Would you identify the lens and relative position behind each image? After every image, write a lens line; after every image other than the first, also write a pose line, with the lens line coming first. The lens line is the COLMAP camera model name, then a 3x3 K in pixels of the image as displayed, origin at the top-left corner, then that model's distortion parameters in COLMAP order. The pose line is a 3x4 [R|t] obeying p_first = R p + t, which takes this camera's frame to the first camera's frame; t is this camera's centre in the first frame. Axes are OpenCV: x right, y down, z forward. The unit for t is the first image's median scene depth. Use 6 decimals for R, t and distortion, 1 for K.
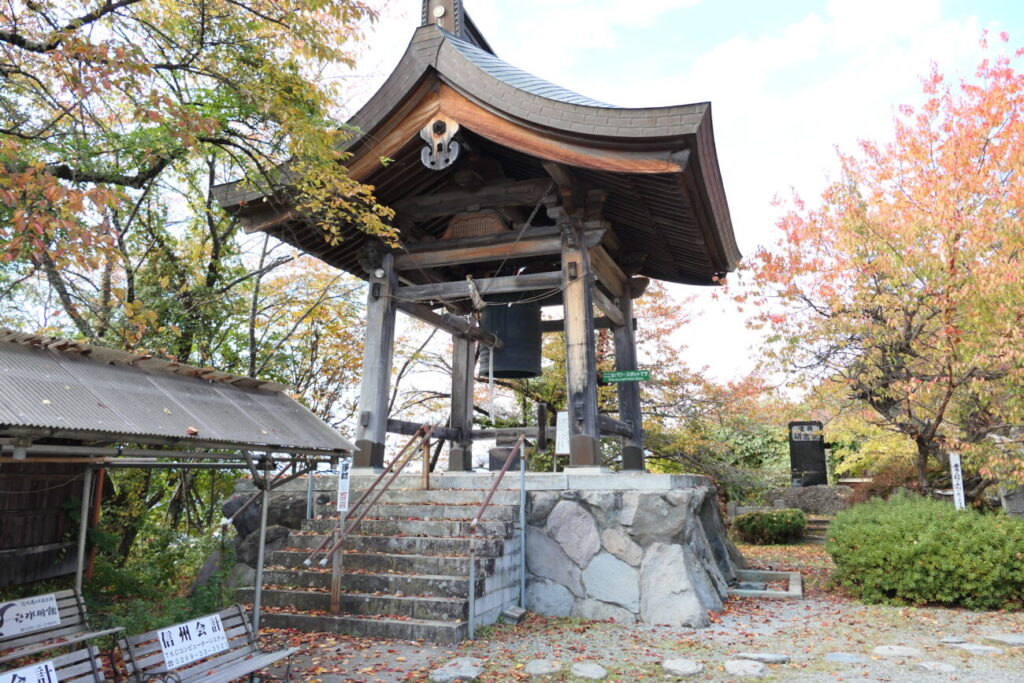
lens RADIAL K [[728.4, 0, 512.0], [0, 728.4, 341.5], [0, 0, 1]] dist [-0.012161, 0.004904]
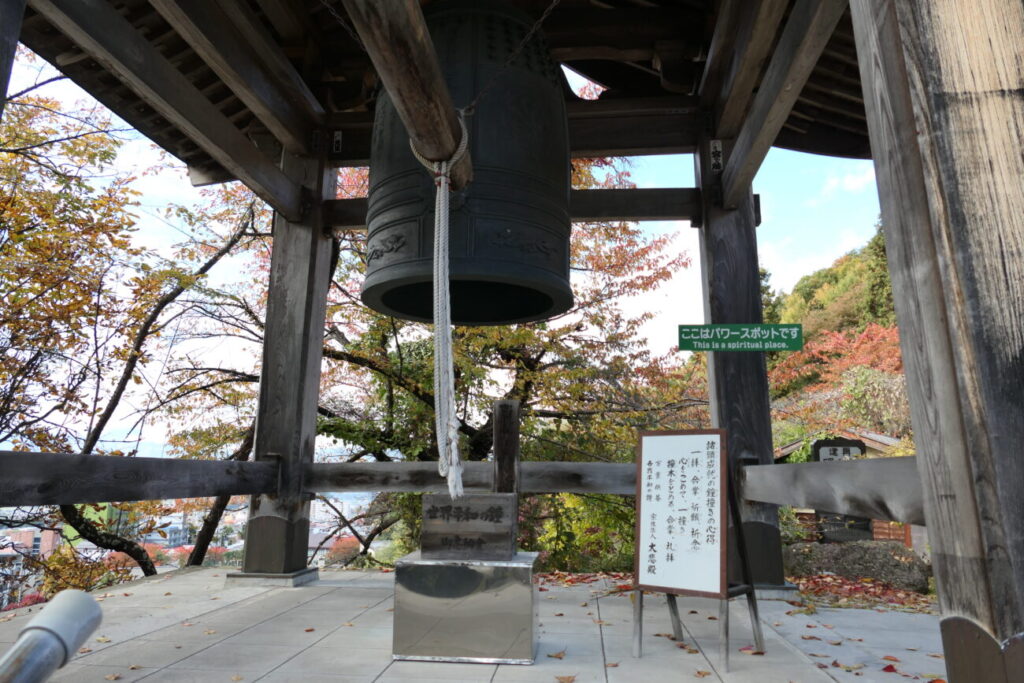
lens RADIAL K [[728.4, 0, 512.0], [0, 728.4, 341.5], [0, 0, 1]] dist [-0.012161, 0.004904]
pose [[0.968720, 0.053621, 0.242294, -0.042286], [-0.055418, 0.998463, 0.000603, 0.044177], [-0.241889, -0.014011, 0.970203, 0.515561]]
